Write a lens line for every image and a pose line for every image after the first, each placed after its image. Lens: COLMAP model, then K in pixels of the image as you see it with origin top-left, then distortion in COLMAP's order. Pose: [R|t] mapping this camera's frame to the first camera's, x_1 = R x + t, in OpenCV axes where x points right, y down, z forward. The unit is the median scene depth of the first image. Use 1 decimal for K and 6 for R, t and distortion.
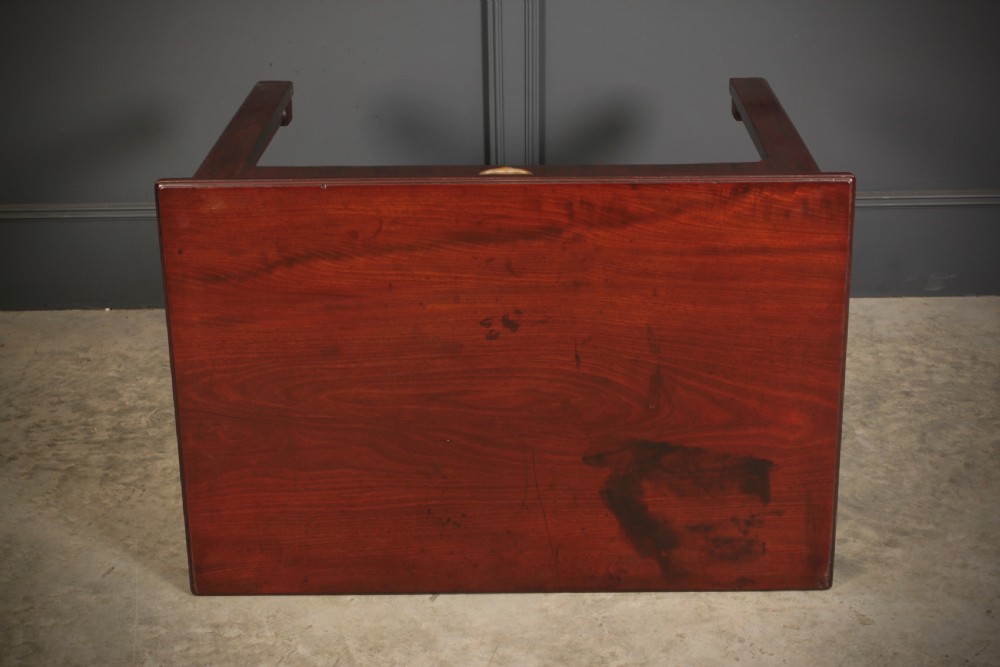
lens RADIAL K [[1765.2, 0, 500.0], [0, 1765.2, 333.5], [0, 0, 1]] dist [0.027924, 0.072981]
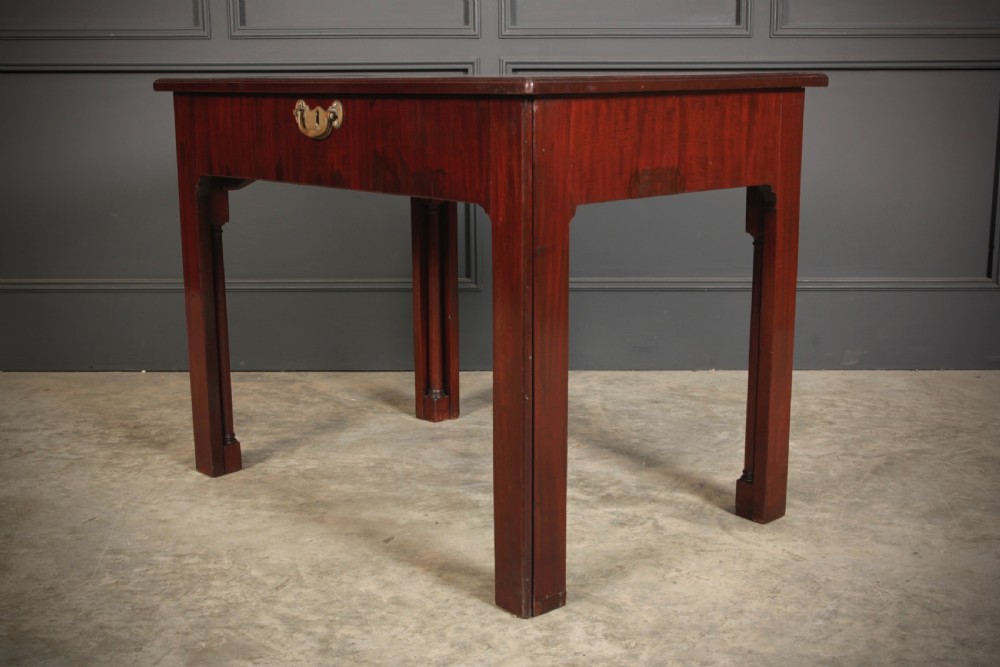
lens RADIAL K [[1294.0, 0, 501.4], [0, 1294.0, 332.8], [0, 0, 1]] dist [-0.040318, 0.112939]
pose [[0.999766, 0.012567, -0.017621, 0.036580], [-0.015929, 0.978436, -0.205935, 0.160819], [0.014653, 0.206167, 0.978407, 0.190368]]
